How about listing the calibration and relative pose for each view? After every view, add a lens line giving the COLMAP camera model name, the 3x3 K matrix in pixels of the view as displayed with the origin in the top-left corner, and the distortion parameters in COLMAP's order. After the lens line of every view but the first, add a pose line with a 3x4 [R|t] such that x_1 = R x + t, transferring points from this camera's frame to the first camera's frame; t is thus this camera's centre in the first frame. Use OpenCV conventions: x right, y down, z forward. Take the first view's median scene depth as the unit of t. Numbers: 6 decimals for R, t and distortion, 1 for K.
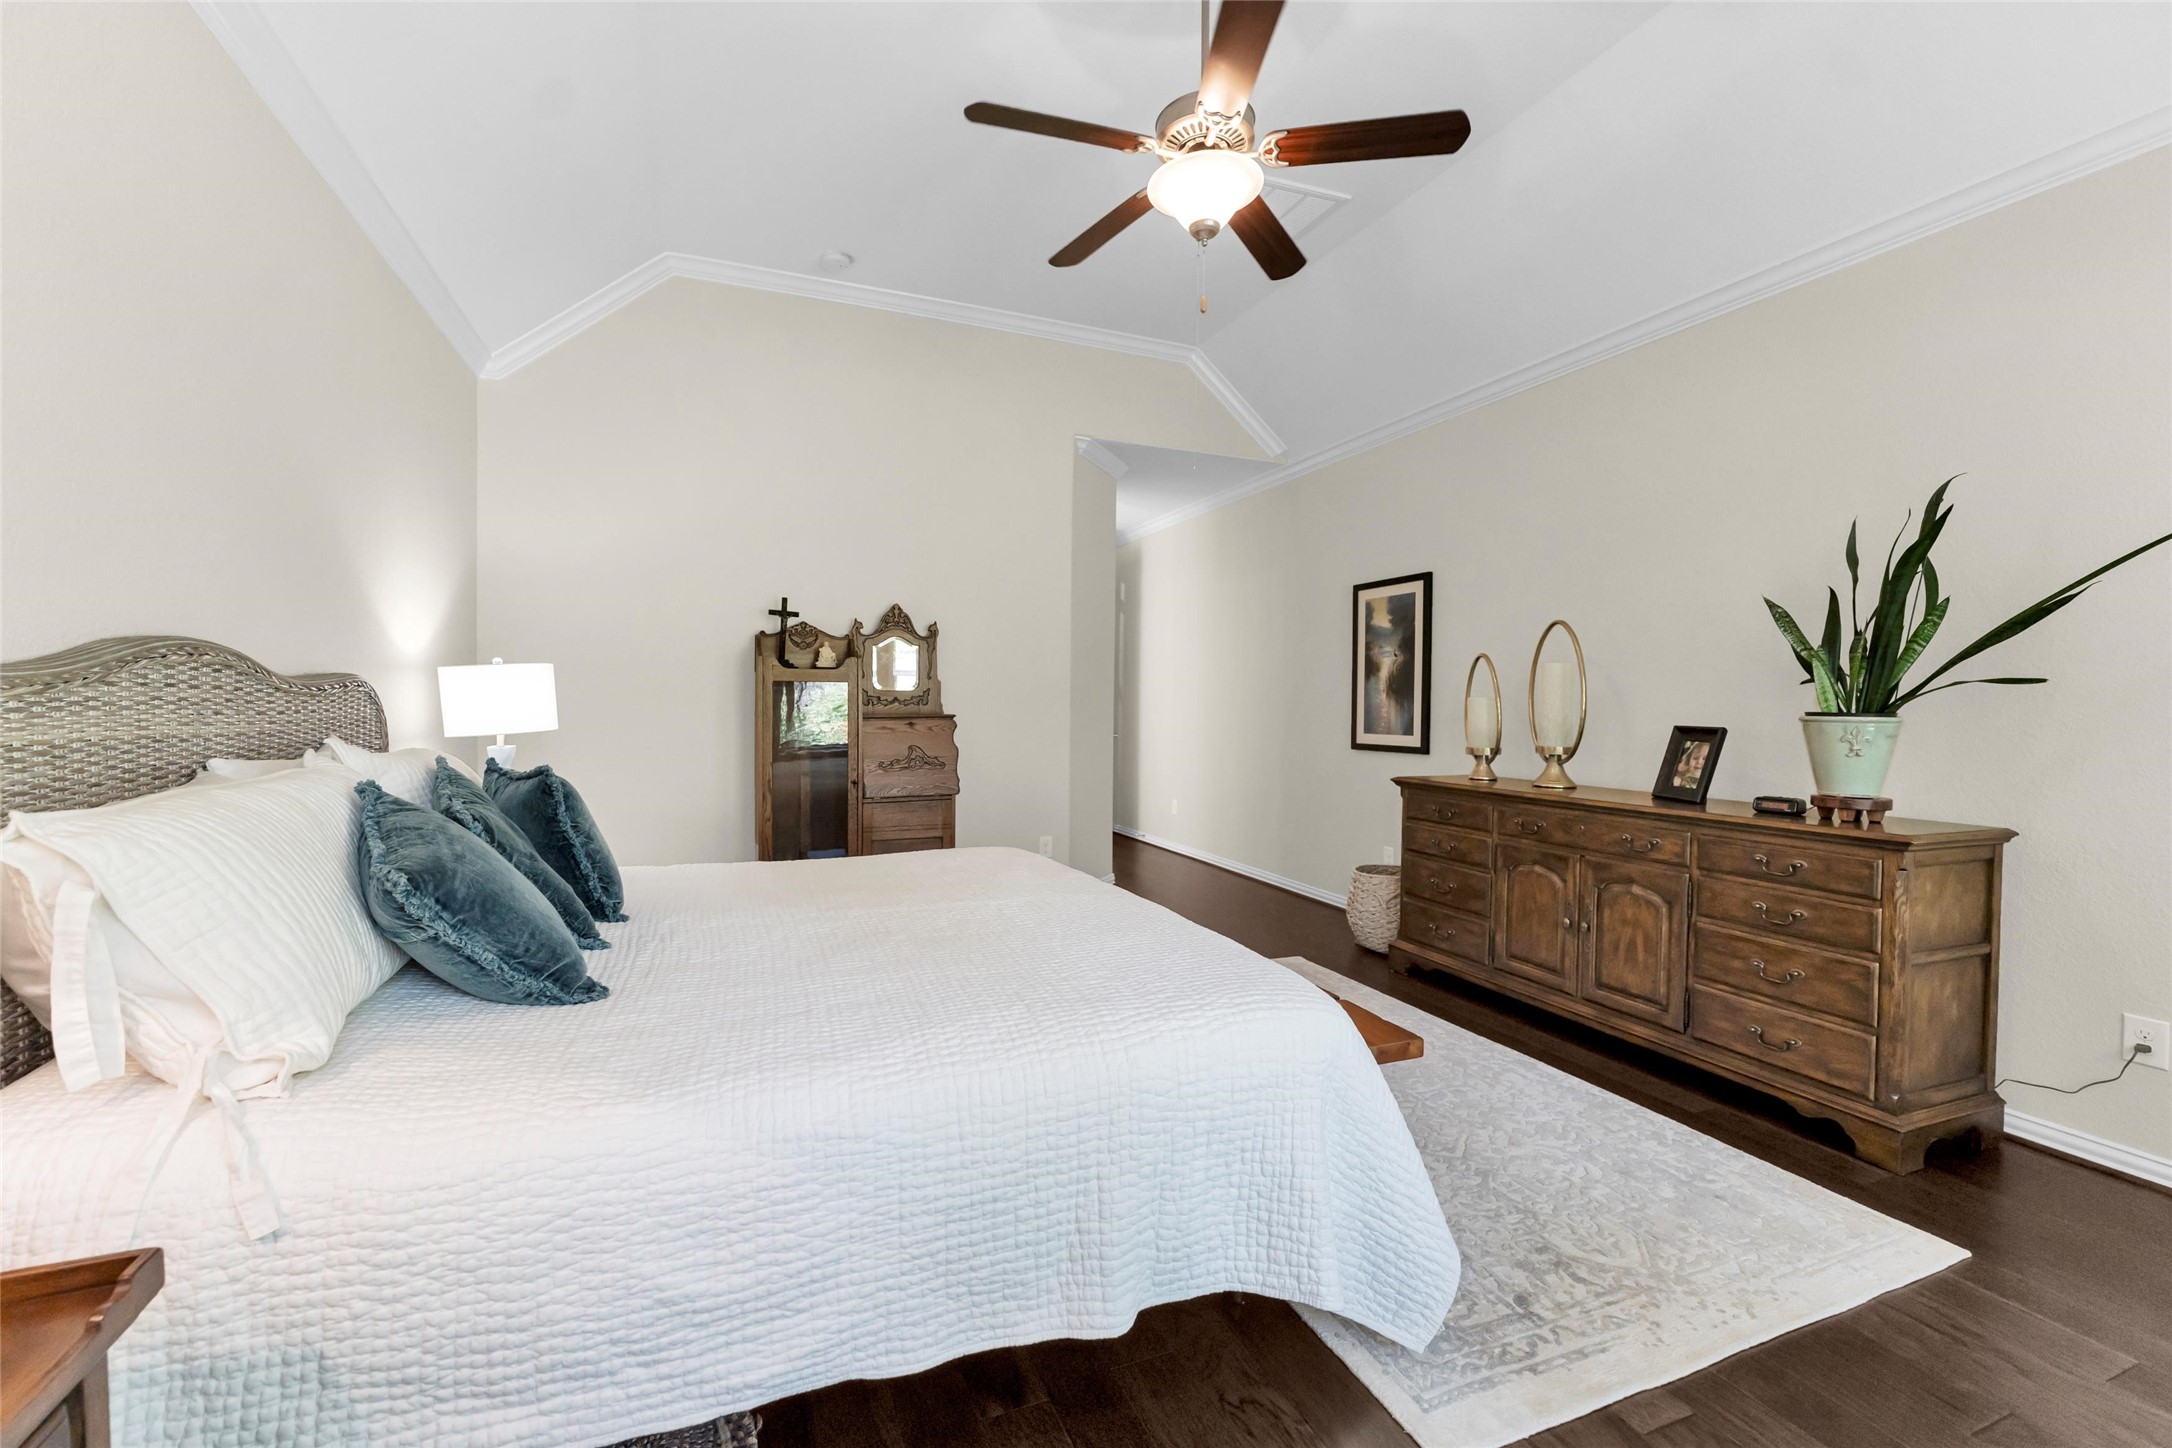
lens RADIAL K [[829.8, 0, 1086.0], [0, 829.8, 724.0], [0, 0, 1]] dist [0.000769, -0.000009]
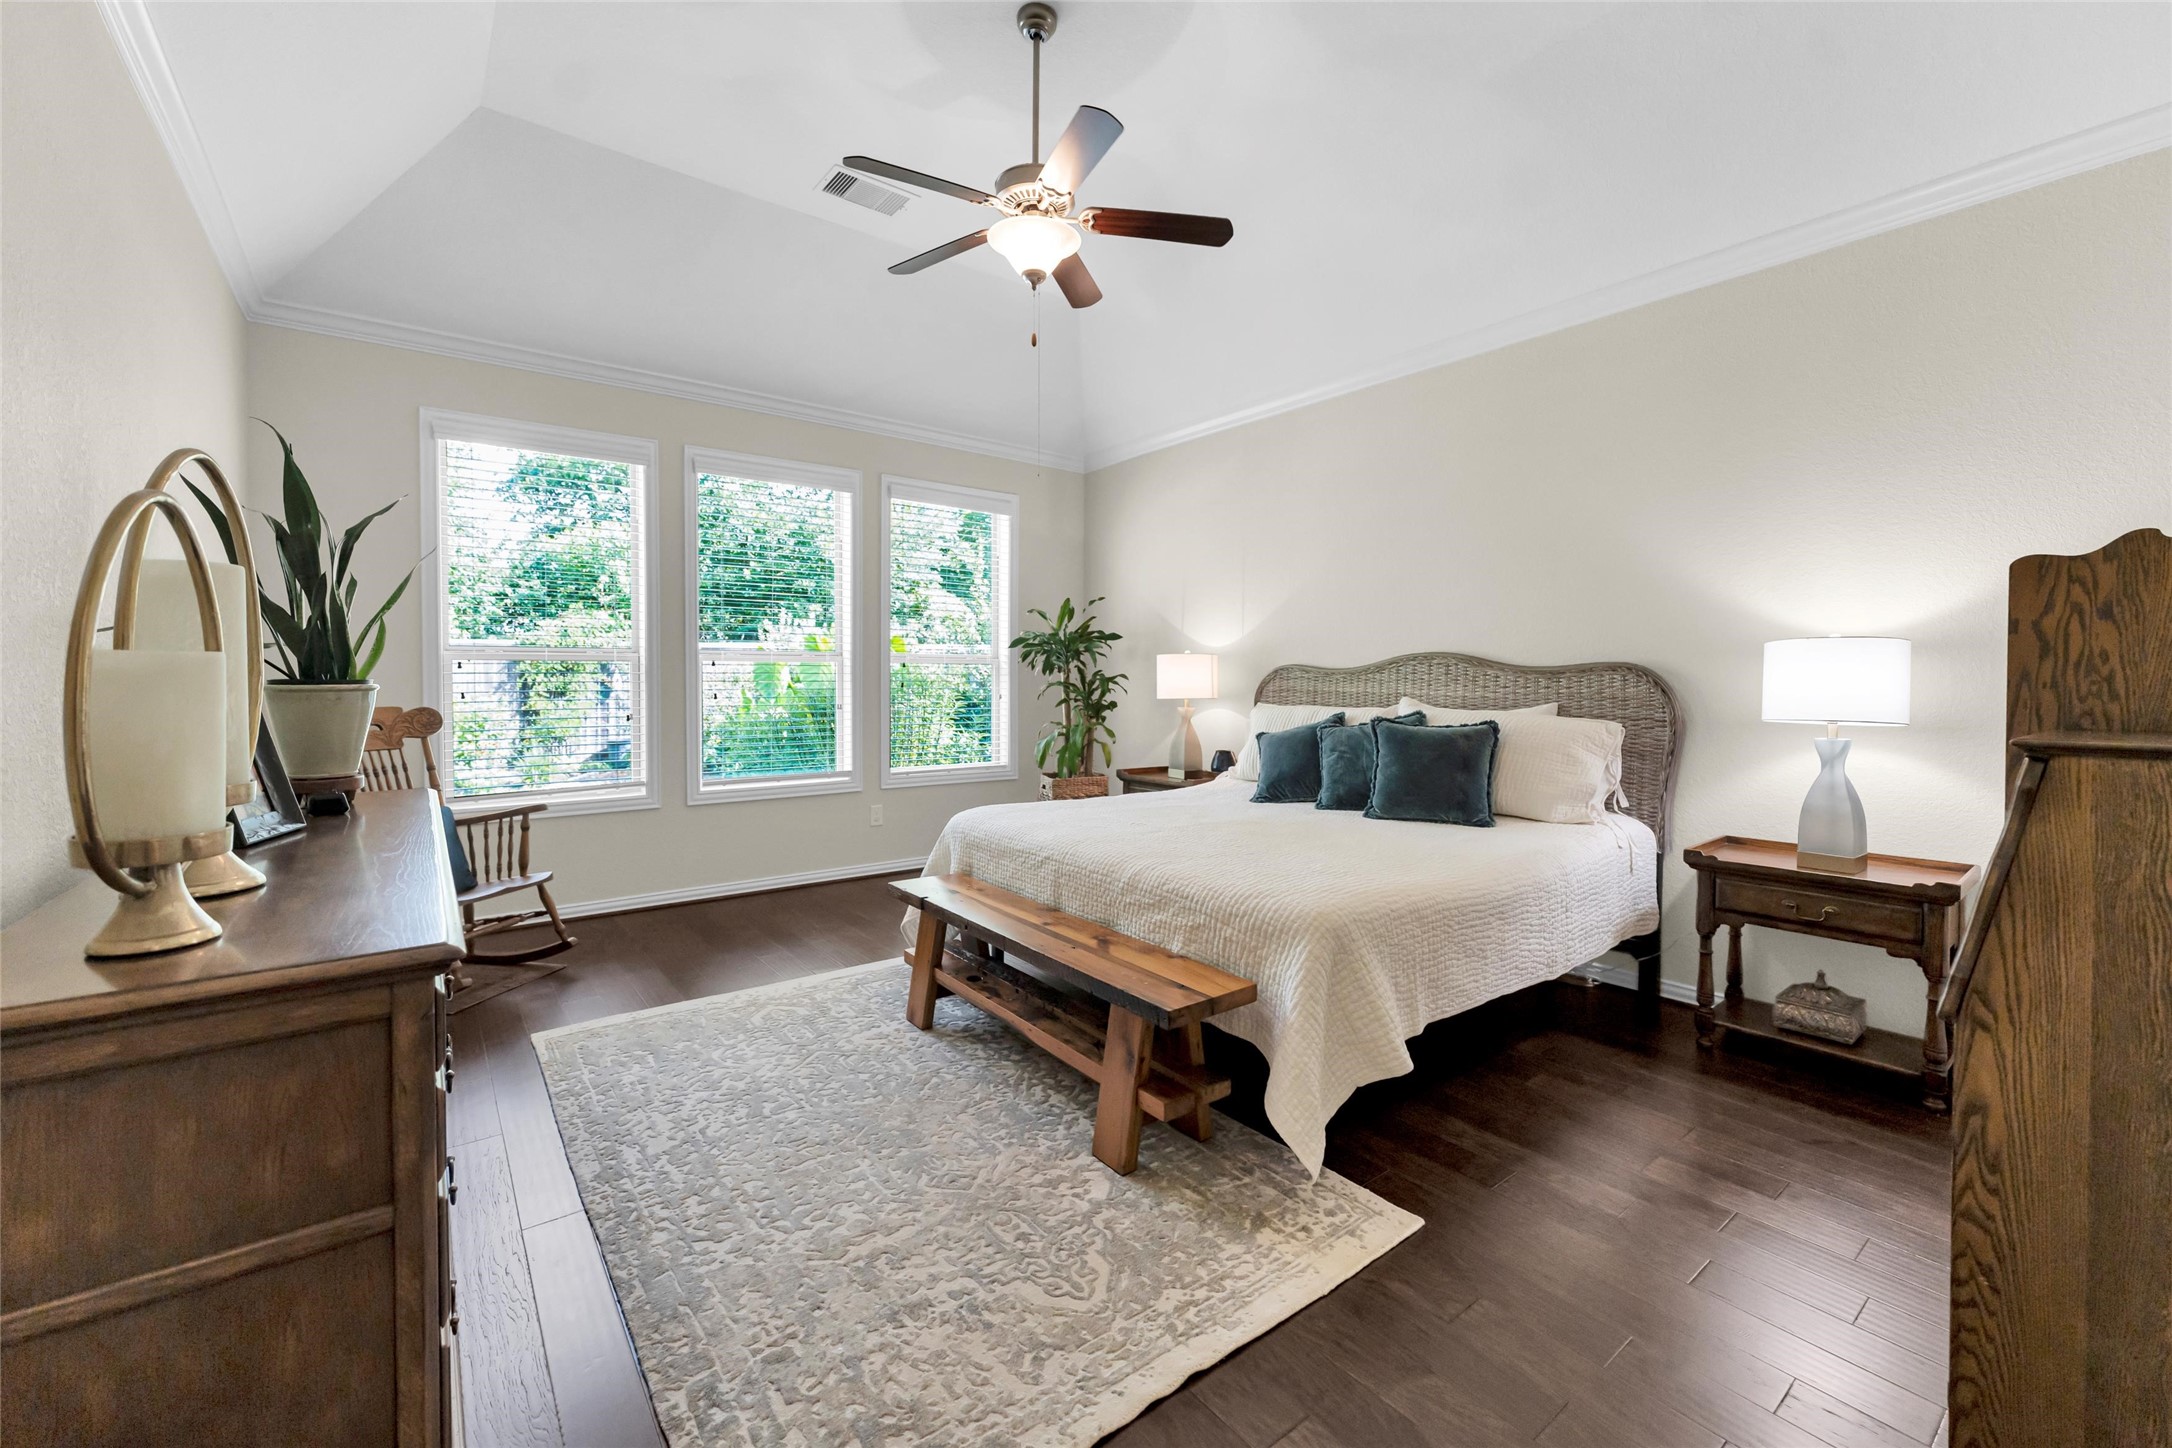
lens RADIAL K [[882.4, 0, 1086.5], [0, 882.4, 676.6], [0, 0, 1]] dist [-0.000204, -0.000013]
pose [[-0.960491, -0.002624, -0.278298, 0.229321], [-0.008730, 0.999748, 0.020703, -0.031390], [0.278173, 0.022314, -0.960272, 1.233395]]
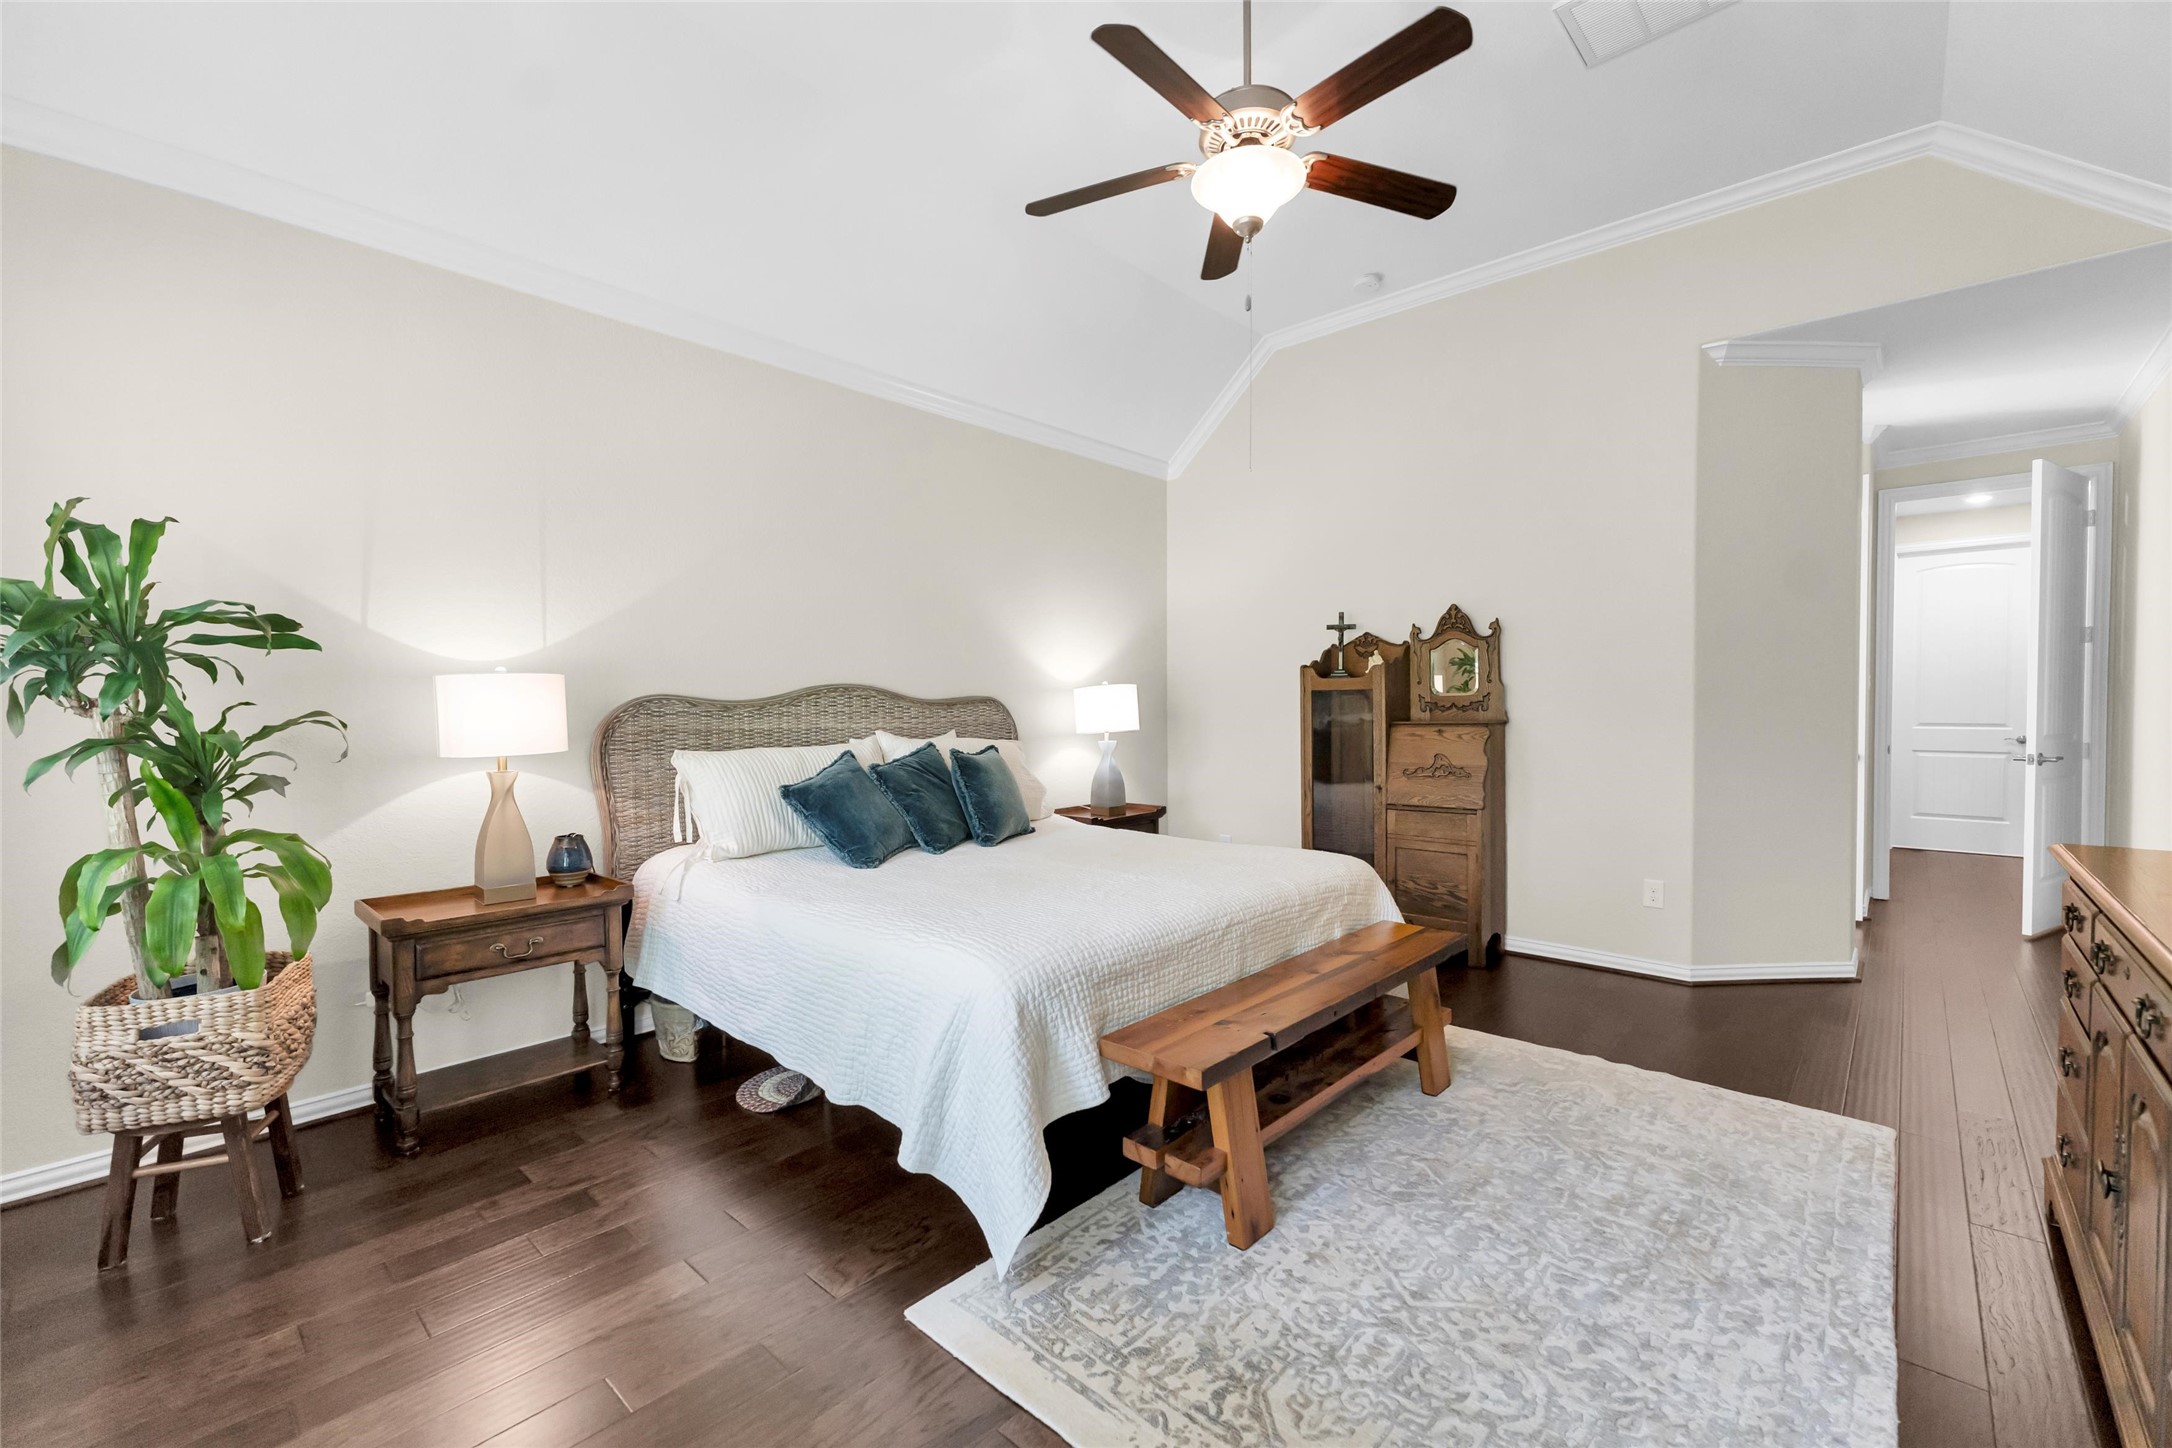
lens RADIAL K [[916.3, 0, 1132.9], [0, 916.3, 719.0], [0, 0, 1]] dist [0.023182, 0.000124]
pose [[0.478959, 0.004654, -0.877825, 0.570345], [-0.014138, 0.999897, -0.002413, -0.006597], [0.877723, 0.013566, 0.478976, 0.191225]]
